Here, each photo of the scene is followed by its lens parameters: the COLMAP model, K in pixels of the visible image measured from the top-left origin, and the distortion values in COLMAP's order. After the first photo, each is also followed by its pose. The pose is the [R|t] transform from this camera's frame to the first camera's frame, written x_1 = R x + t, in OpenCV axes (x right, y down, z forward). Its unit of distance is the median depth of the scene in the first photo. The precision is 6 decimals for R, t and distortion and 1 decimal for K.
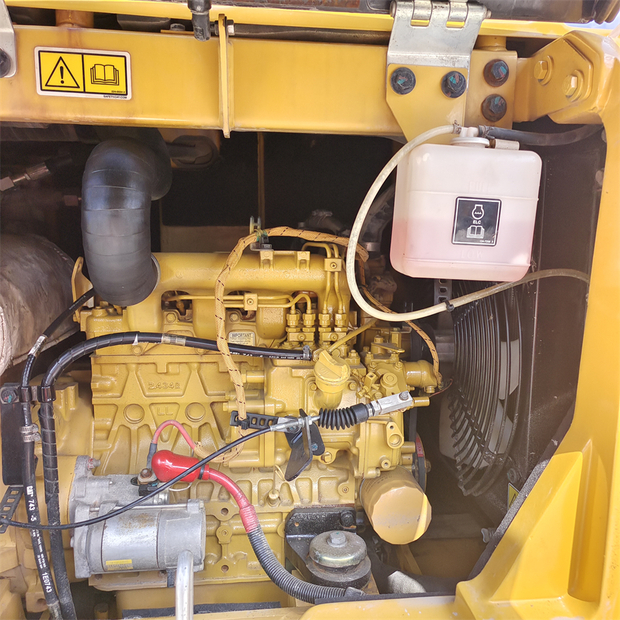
lens RADIAL K [[561.2, 0, 314.2], [0, 561.2, 310.7], [0, 0, 1]] dist [0.035477, 0.000000]
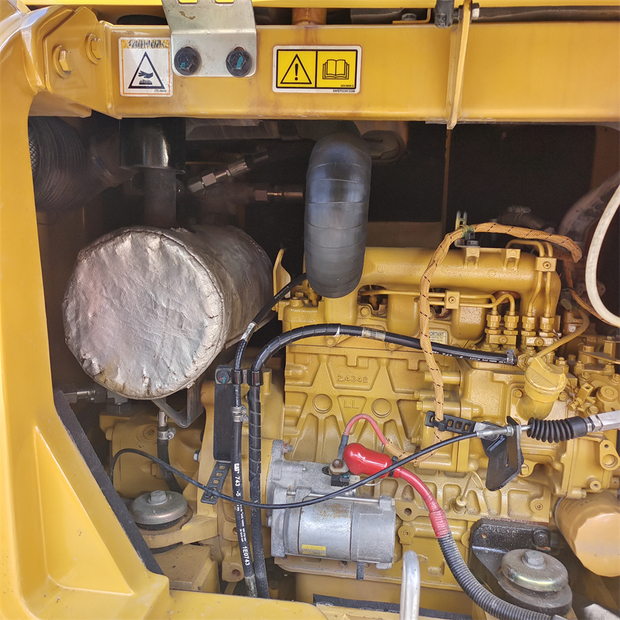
lens RADIAL K [[561.2, 0, 324.4], [0, 561.2, 310.0], [0, 0, 1]] dist [0.035477, 0.000000]
pose [[0.972936, 0.052998, -0.224914, -0.109697], [-0.052205, 0.998591, 0.009474, 0.003755], [0.225099, 0.002524, 0.974333, 0.010052]]
